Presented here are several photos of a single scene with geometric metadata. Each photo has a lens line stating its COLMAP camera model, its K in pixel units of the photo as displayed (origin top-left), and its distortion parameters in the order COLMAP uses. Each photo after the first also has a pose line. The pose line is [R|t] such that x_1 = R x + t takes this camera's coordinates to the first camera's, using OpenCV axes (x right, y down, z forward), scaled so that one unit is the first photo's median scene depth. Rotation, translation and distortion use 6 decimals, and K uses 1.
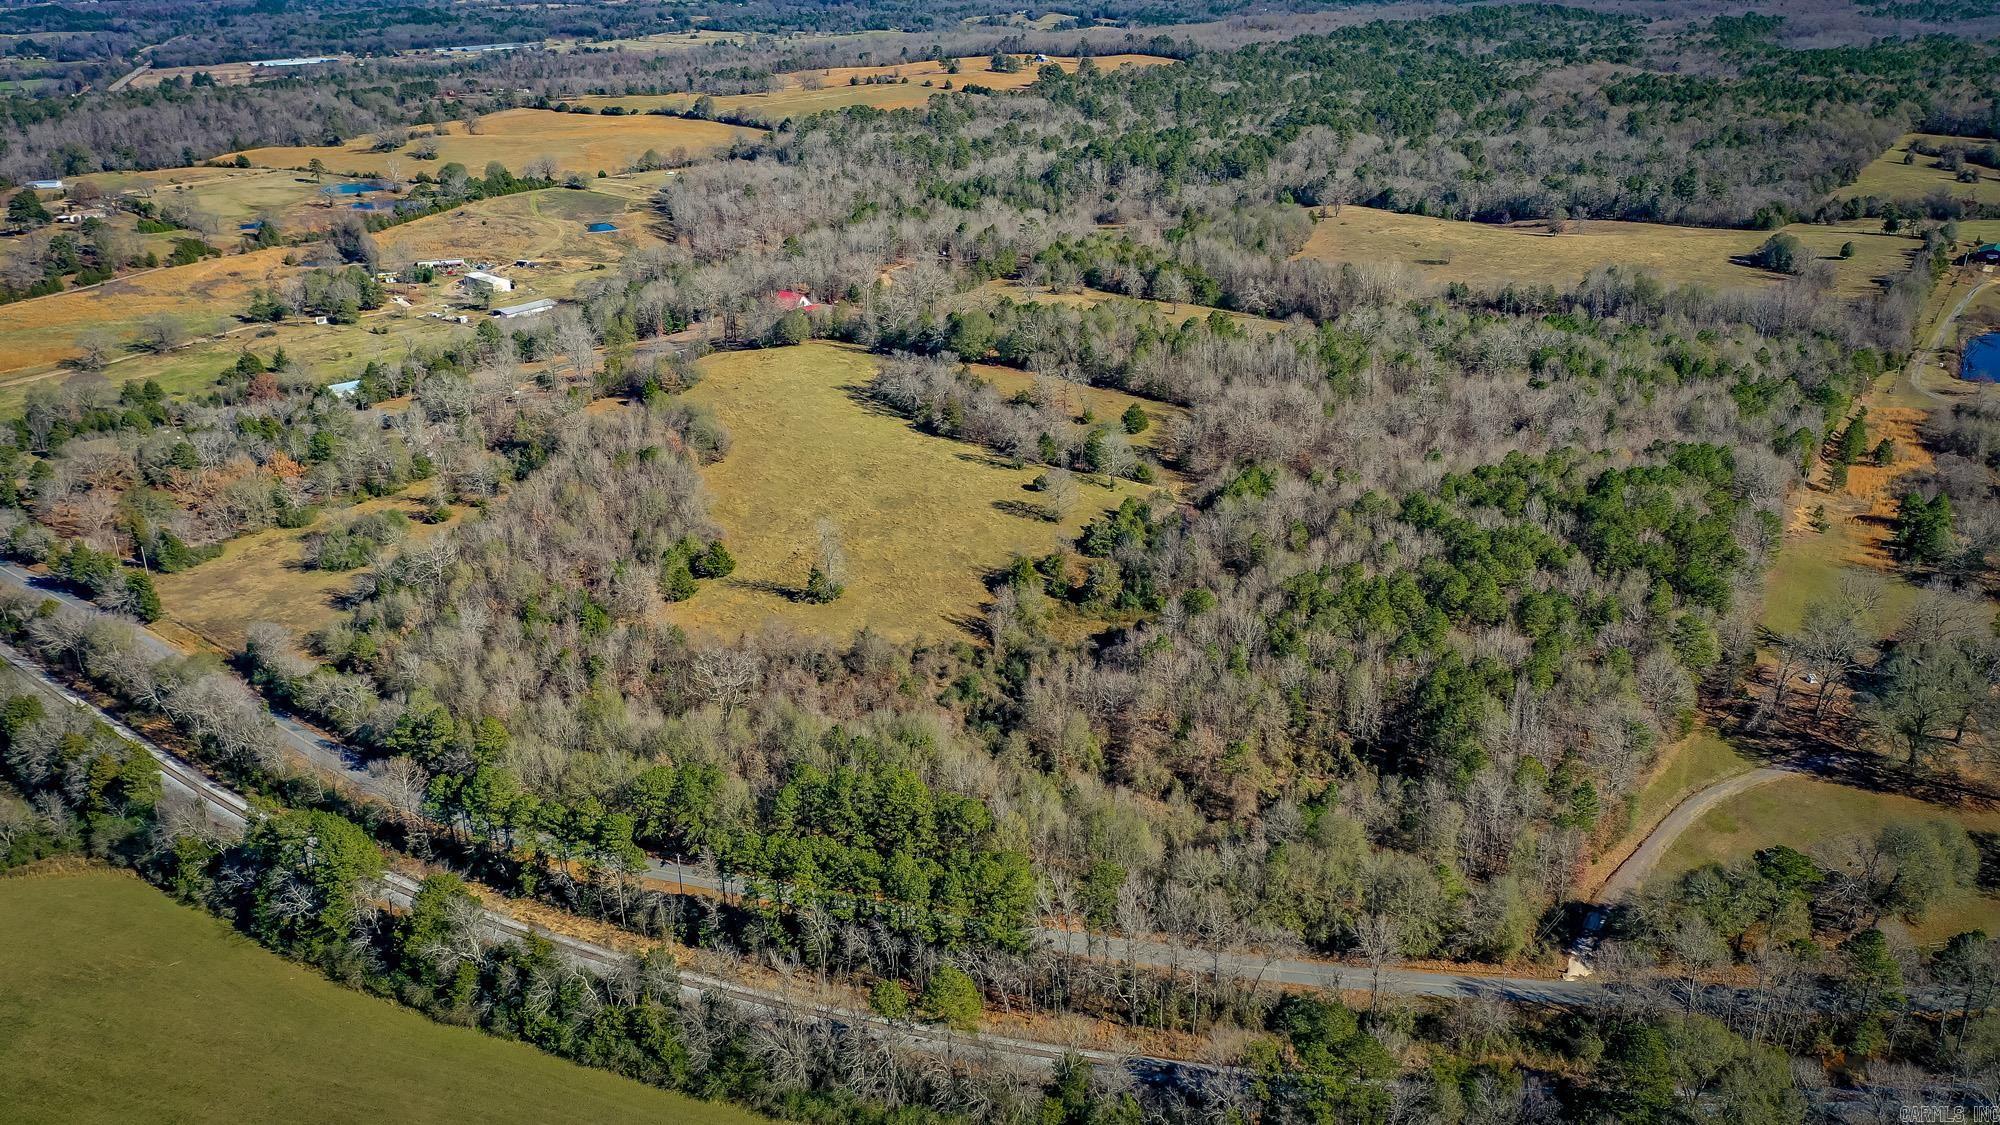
lens RADIAL K [[1580.9, 0, 999.1], [0, 1580.9, 553.5], [0, 0, 1]] dist [-0.001476, 0.001725]
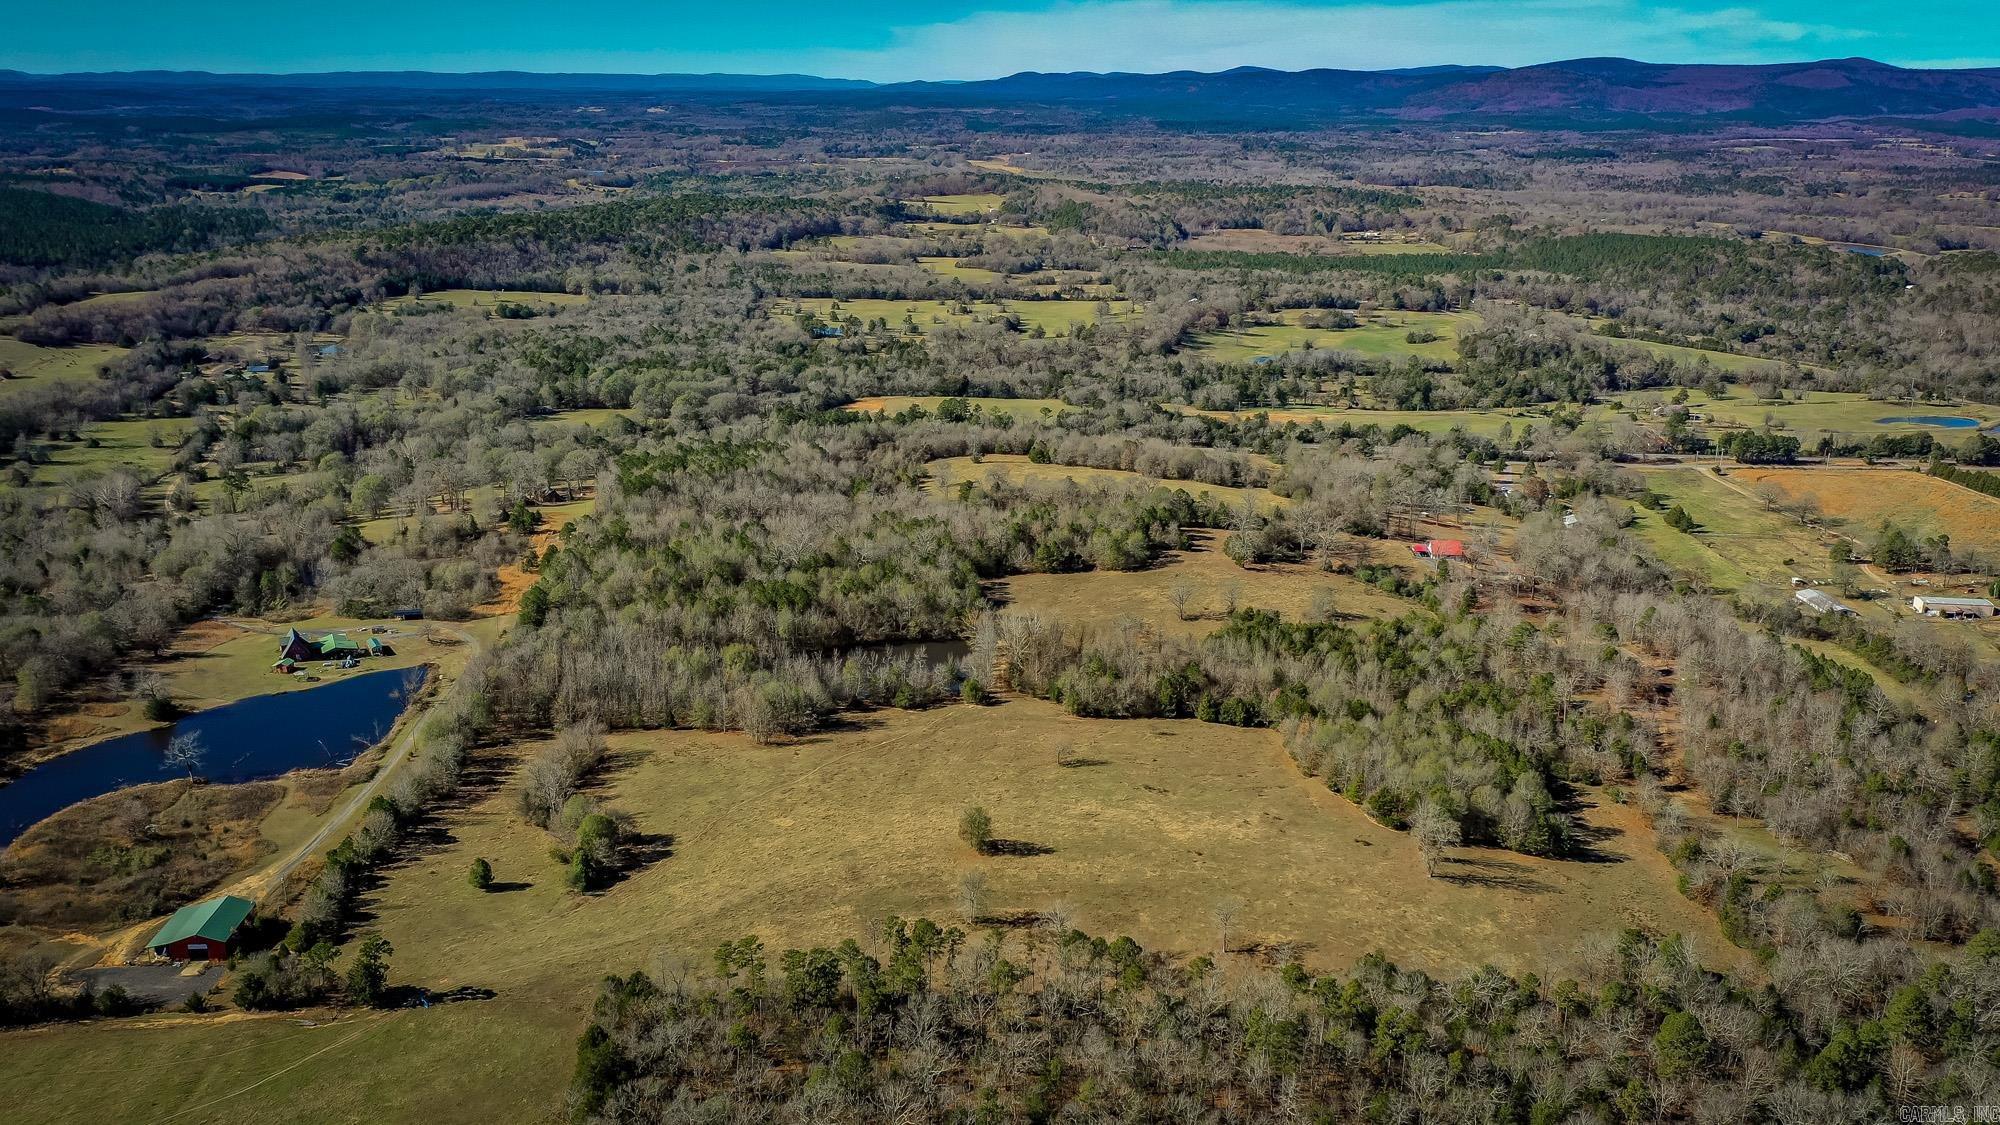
lens RADIAL K [[1606.0, 0, 1044.6], [0, 1606.0, 563.2], [0, 0, 1]] dist [-0.001890, 0.000759]
pose [[-0.772034, 0.174102, -0.611271, 0.909970], [-0.243460, 0.807388, 0.537449, -0.812850], [0.587104, 0.563749, -0.580944, 1.772620]]
